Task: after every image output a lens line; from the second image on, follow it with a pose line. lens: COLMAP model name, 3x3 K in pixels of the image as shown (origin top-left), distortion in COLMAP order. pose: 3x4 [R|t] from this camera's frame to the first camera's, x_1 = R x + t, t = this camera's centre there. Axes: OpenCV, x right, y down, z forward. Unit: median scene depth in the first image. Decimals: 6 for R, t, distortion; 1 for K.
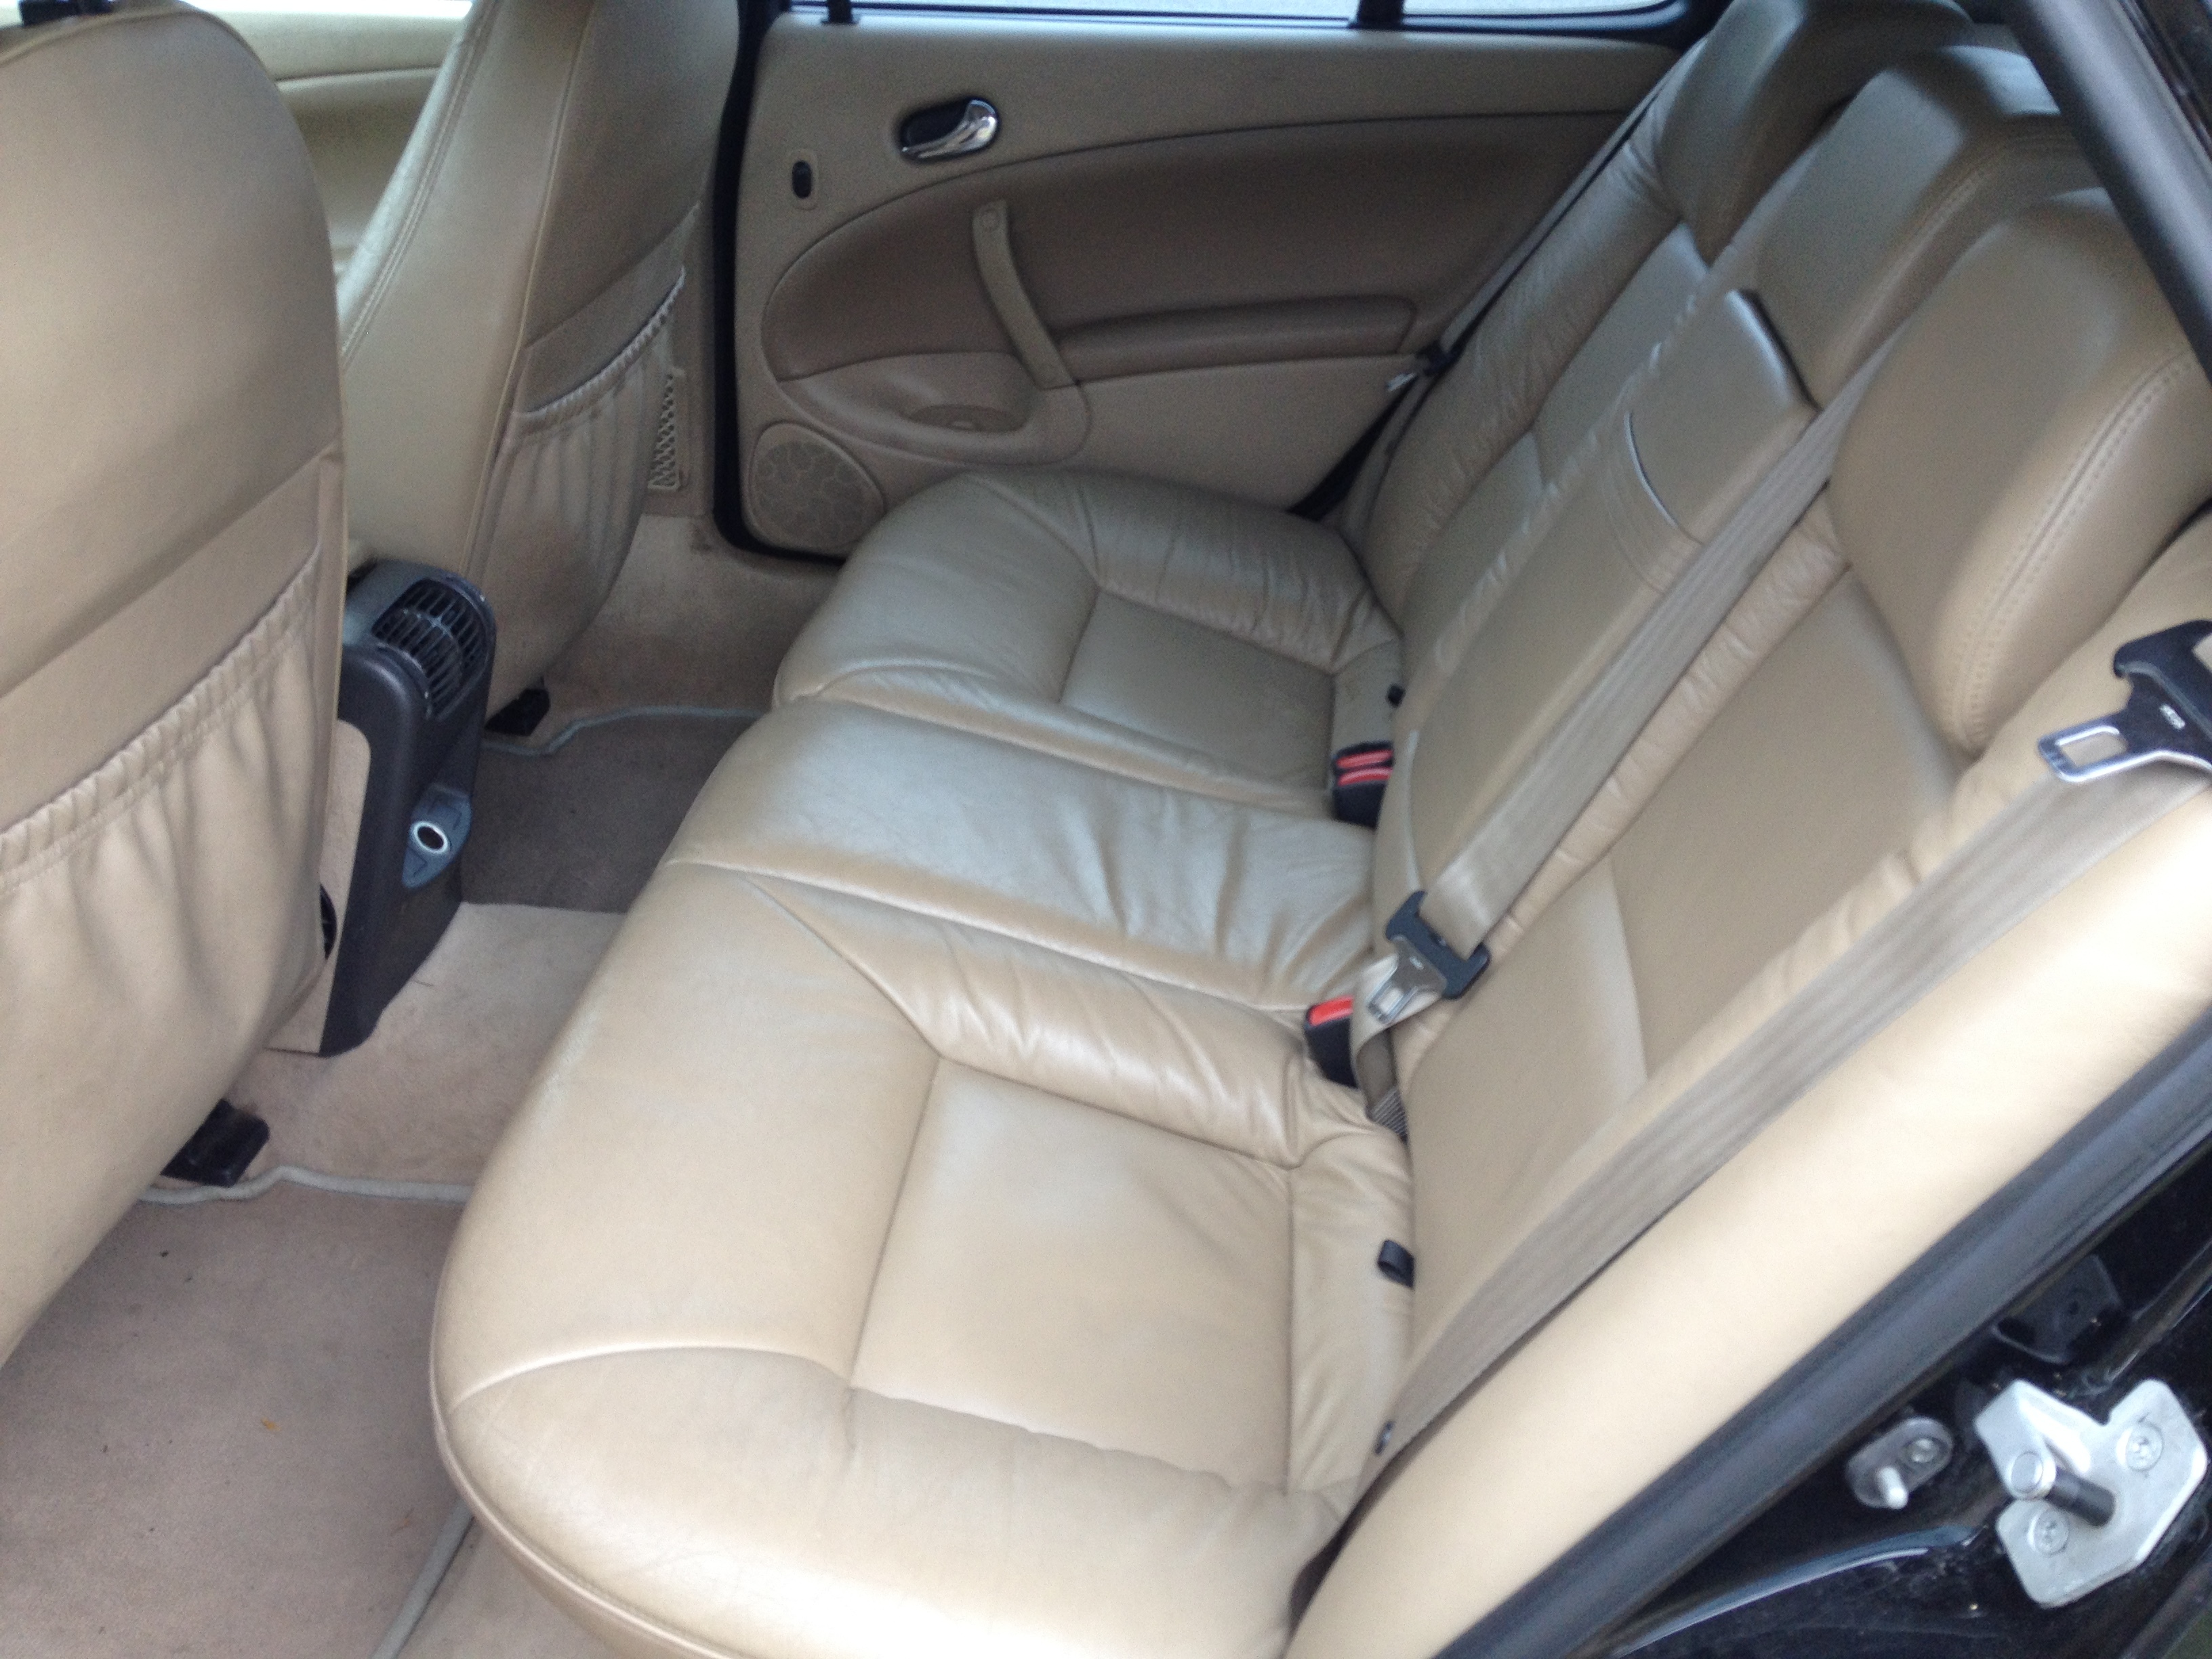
lens RADIAL K [[2042.4, 0, 1114.8], [0, 2042.4, 841.3], [0, 0, 1]] dist [0.093859, 0.000000]
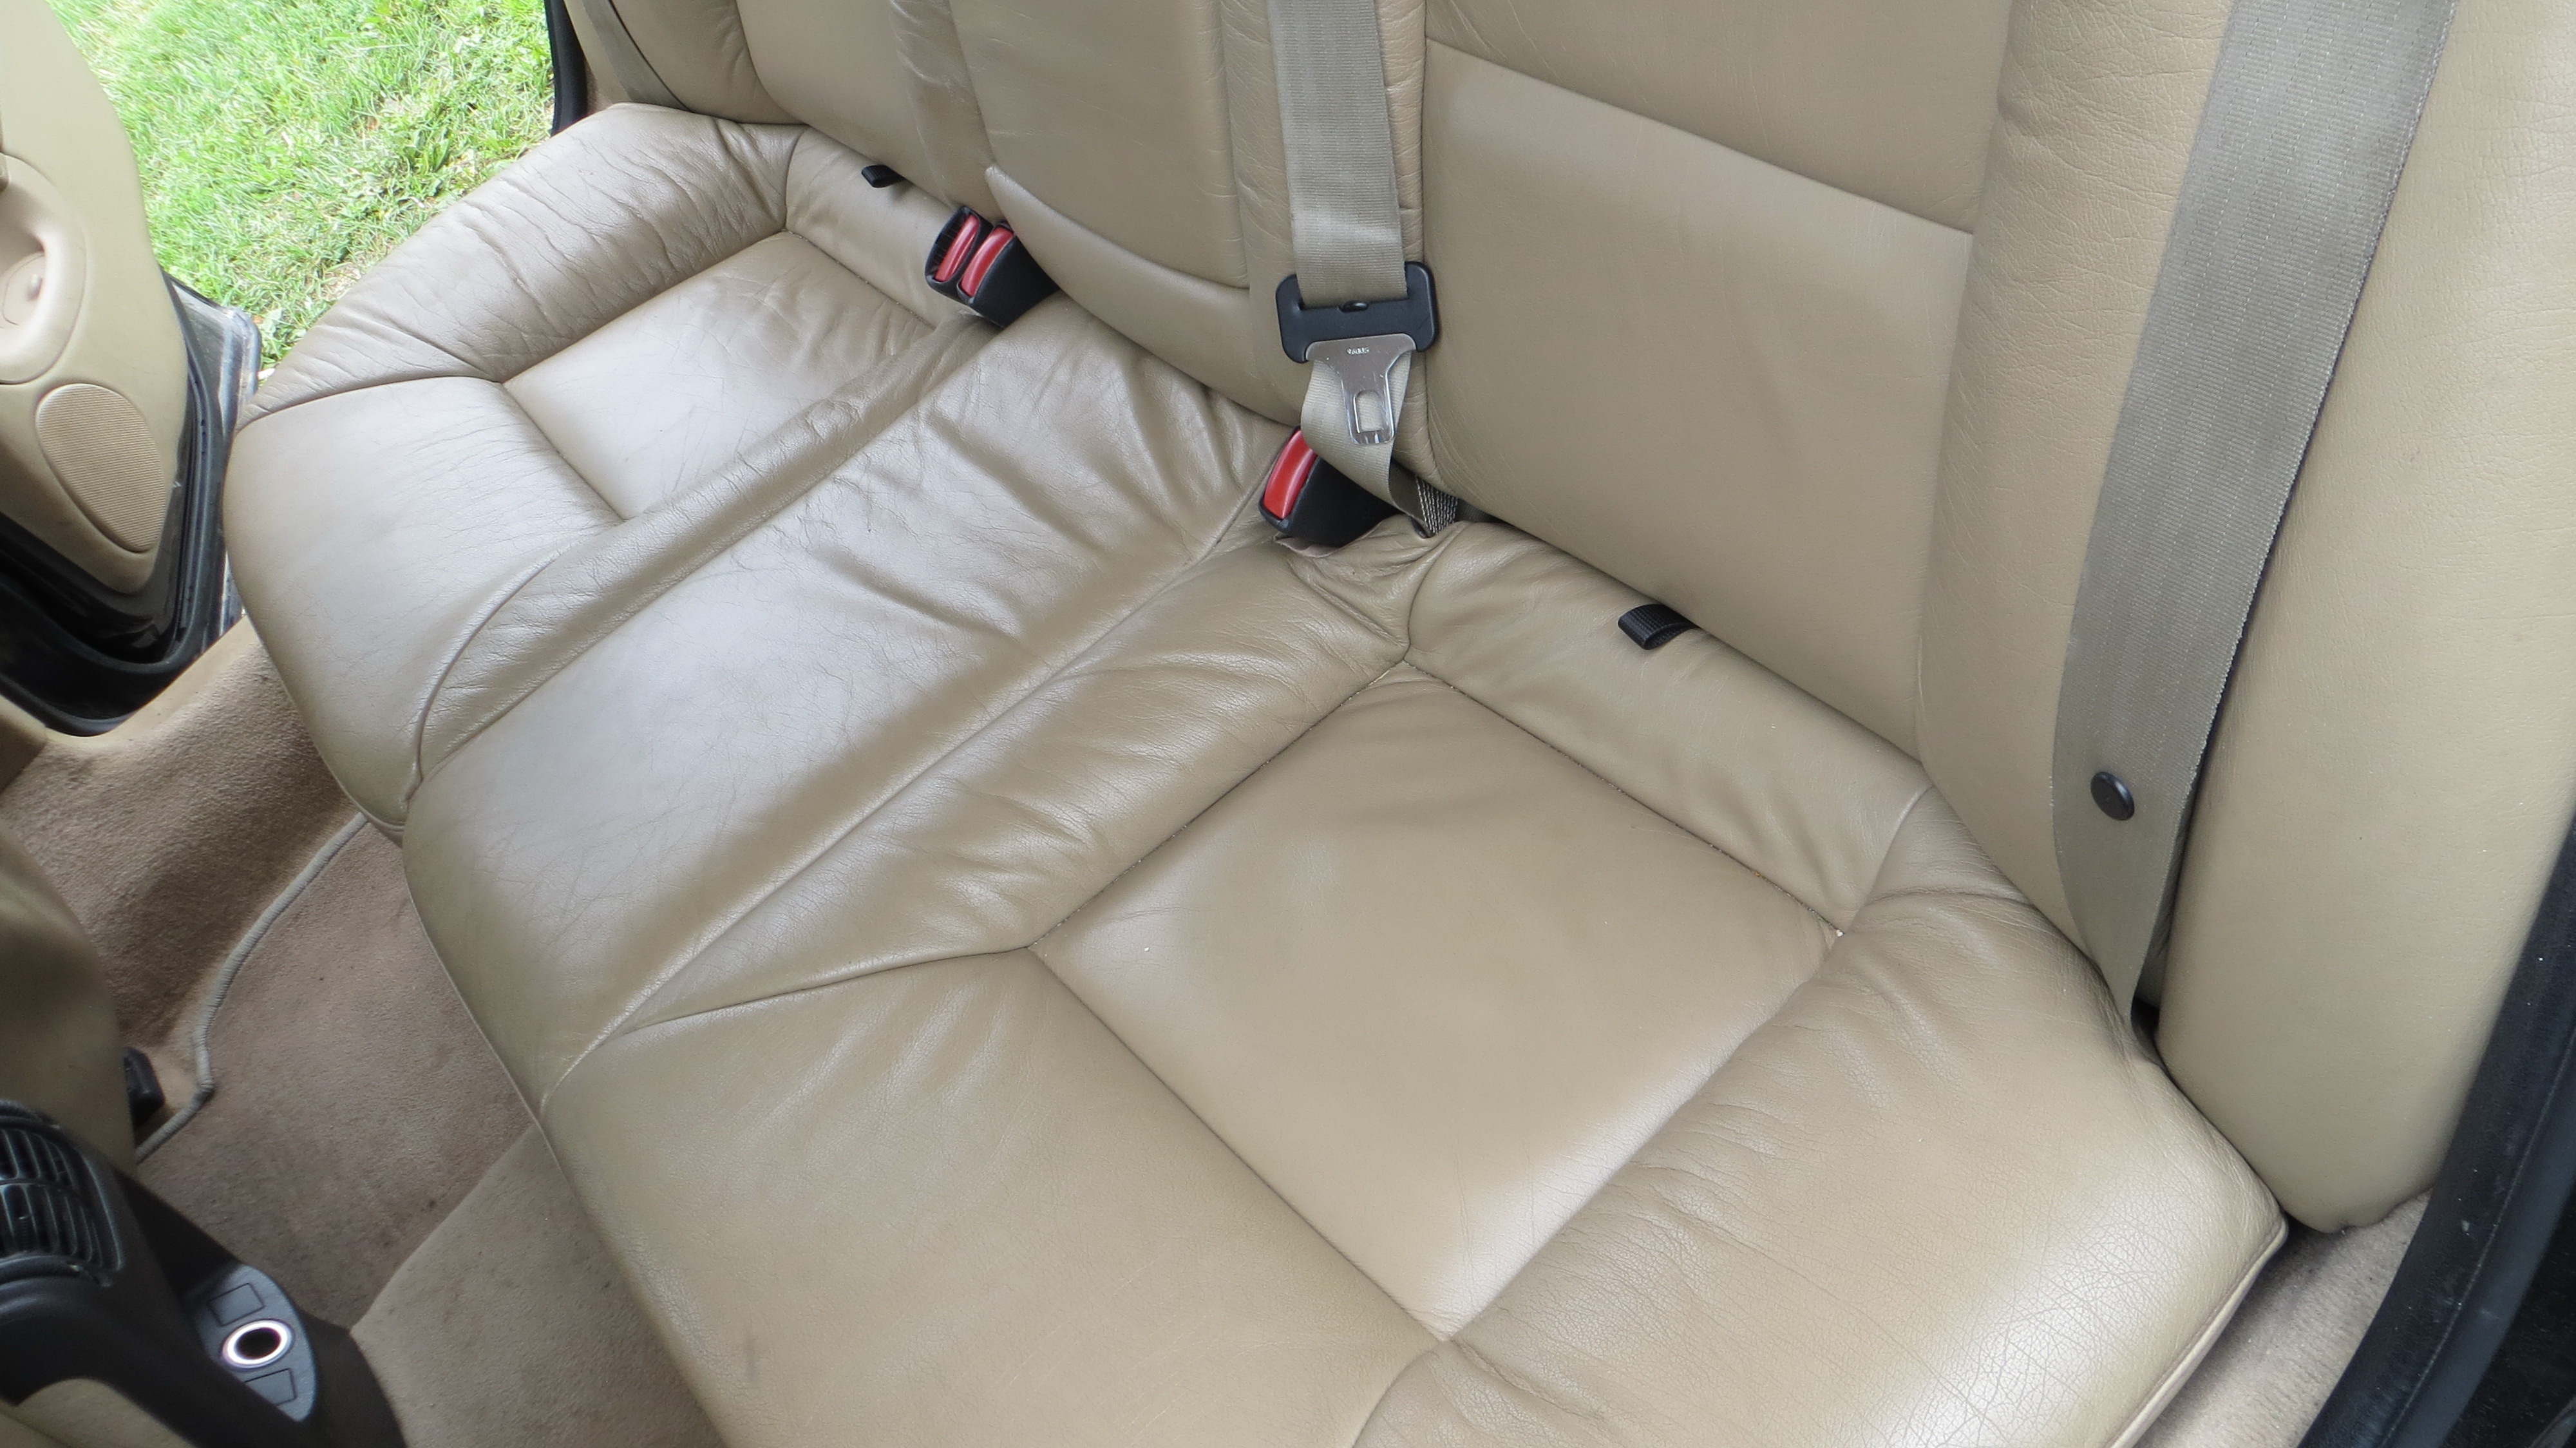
lens RADIAL K [[1926.7, 0, 1304.8], [0, 1926.7, 719.3], [0, 0, 1]] dist [-0.012828, -0.006161]
pose [[0.576998, -0.800158, 0.163771, -0.075031], [0.733262, 0.595813, 0.327618, -0.093020], [-0.359723, -0.068948, 0.930508, 0.332864]]
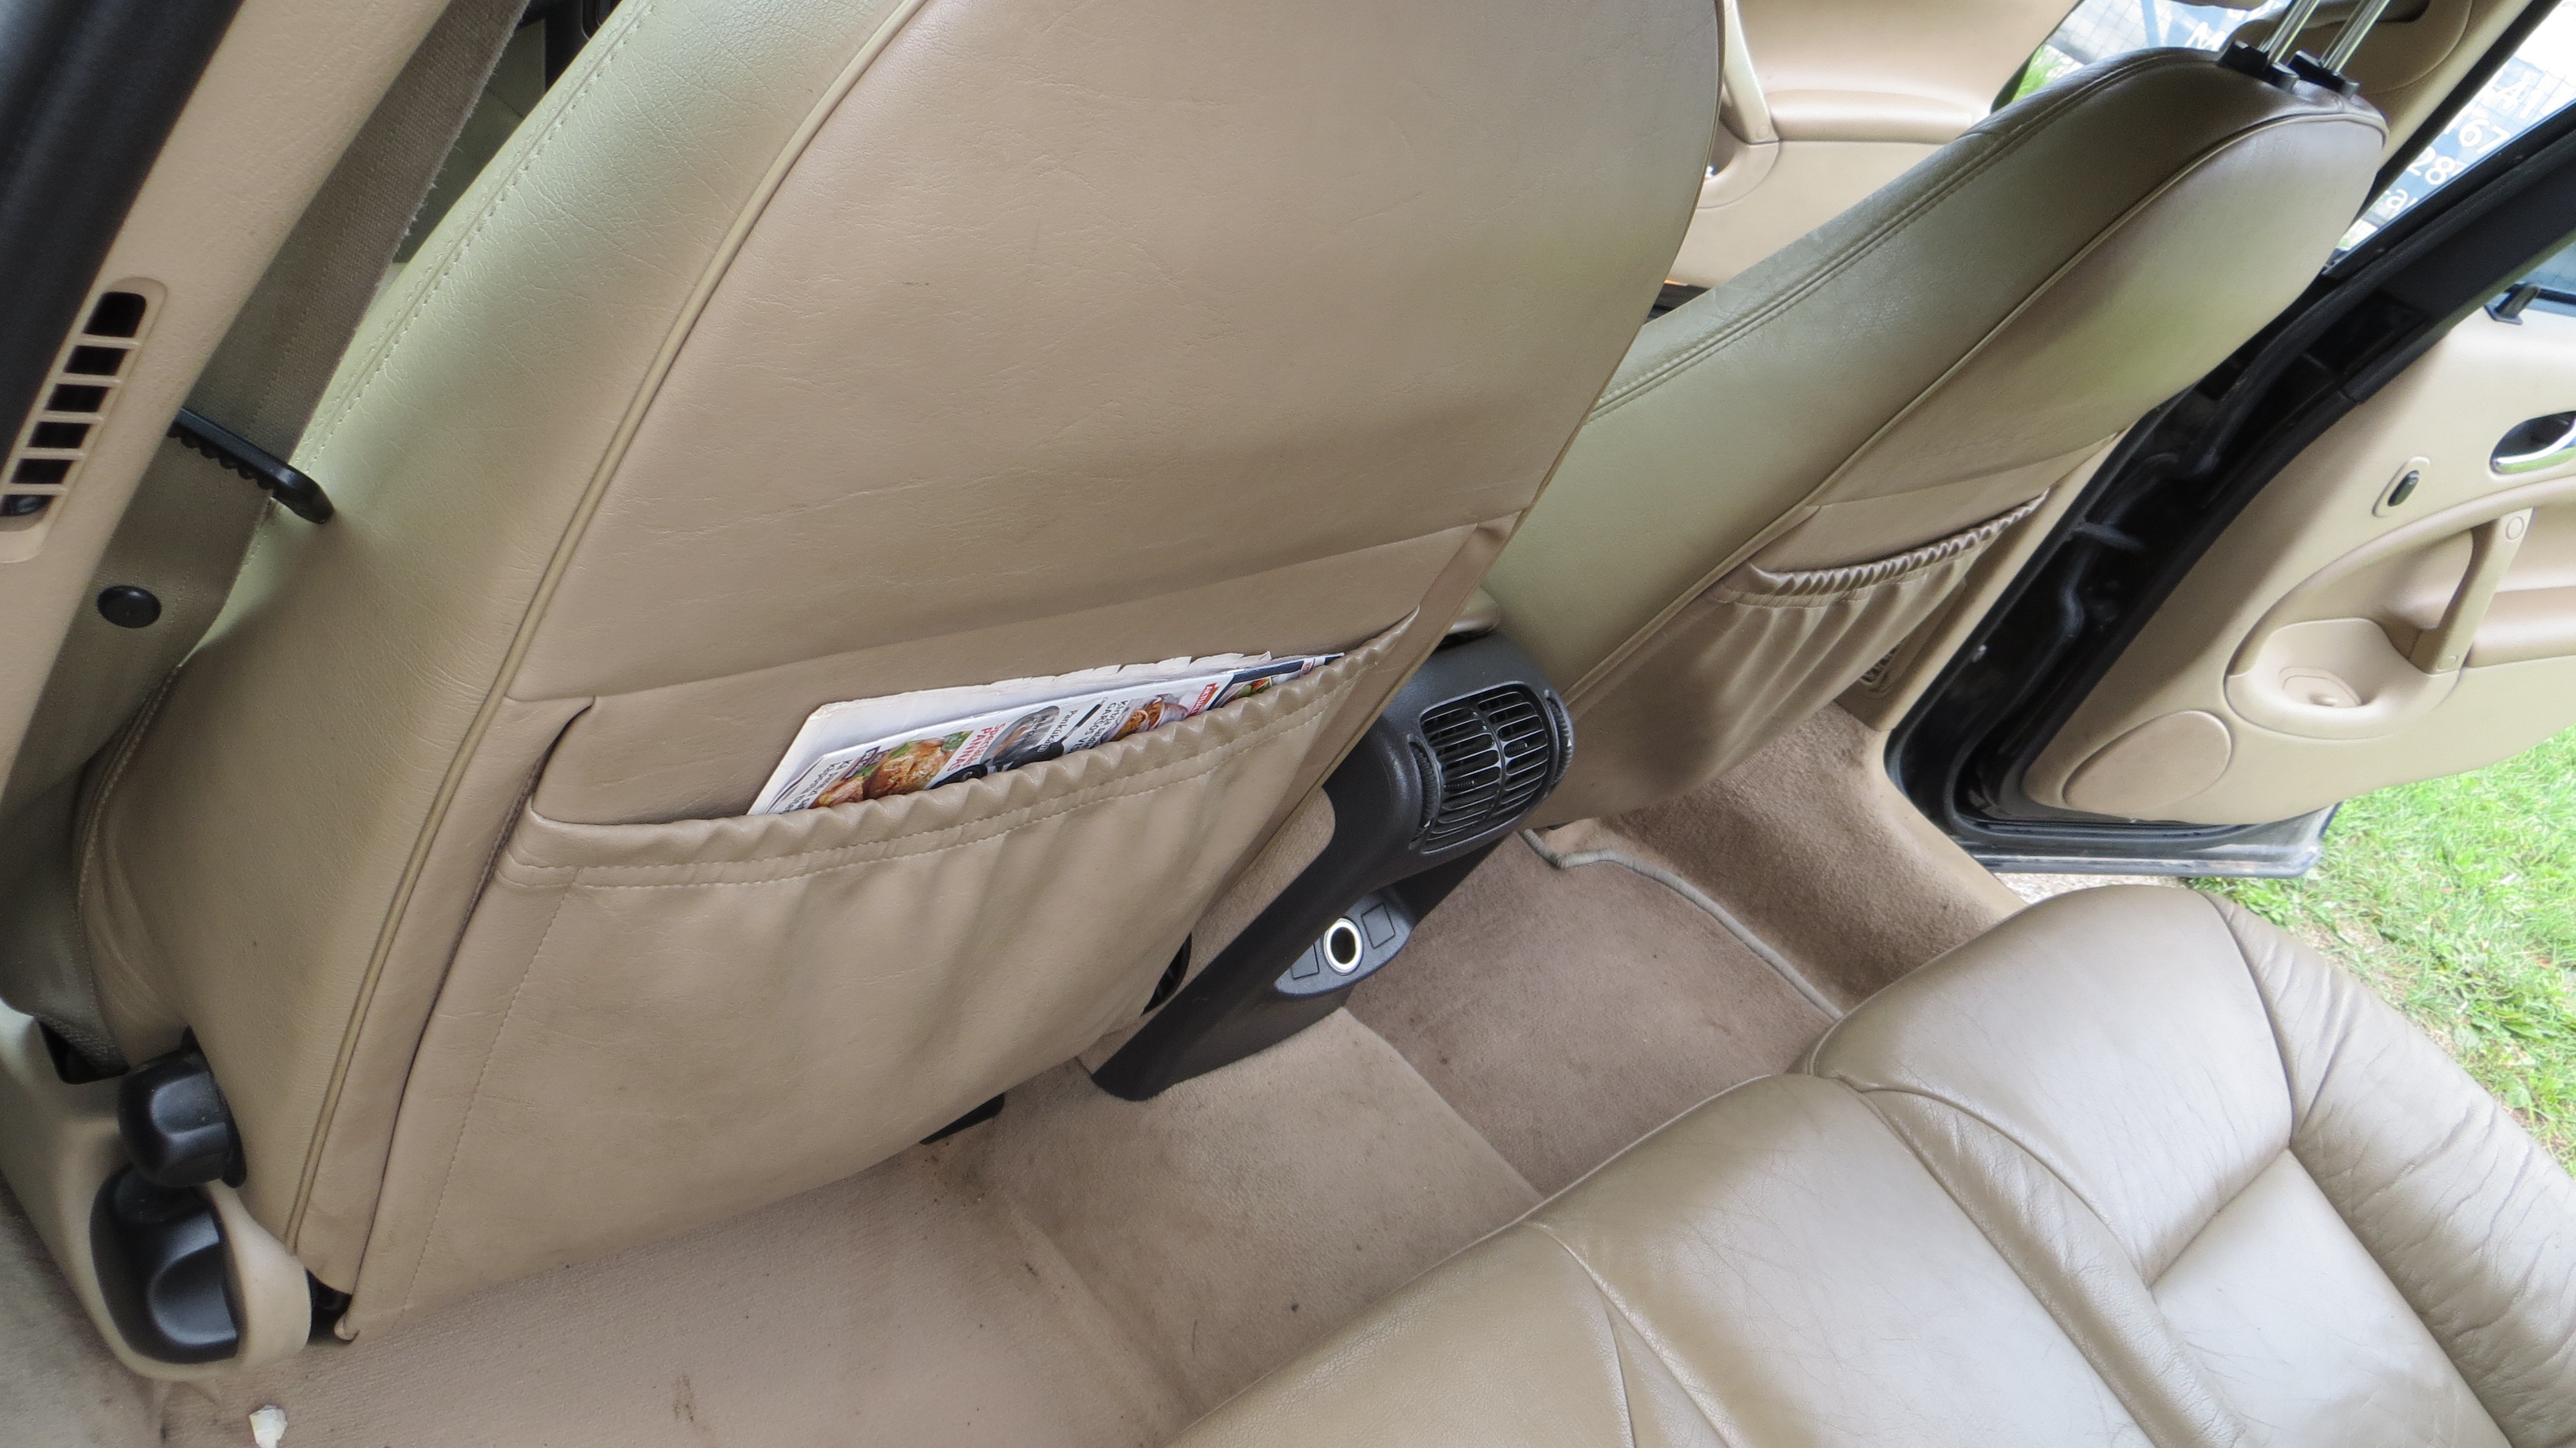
lens RADIAL K [[1926.7, 0, 1289.1], [0, 1926.7, 714.6], [0, 0, 1]] dist [-0.012828, -0.006161]
pose [[0.733684, 0.554531, -0.392687, -0.123225], [-0.578366, 0.812984, 0.067449, -0.130167], [0.356651, 0.177630, 0.917195, 0.348994]]
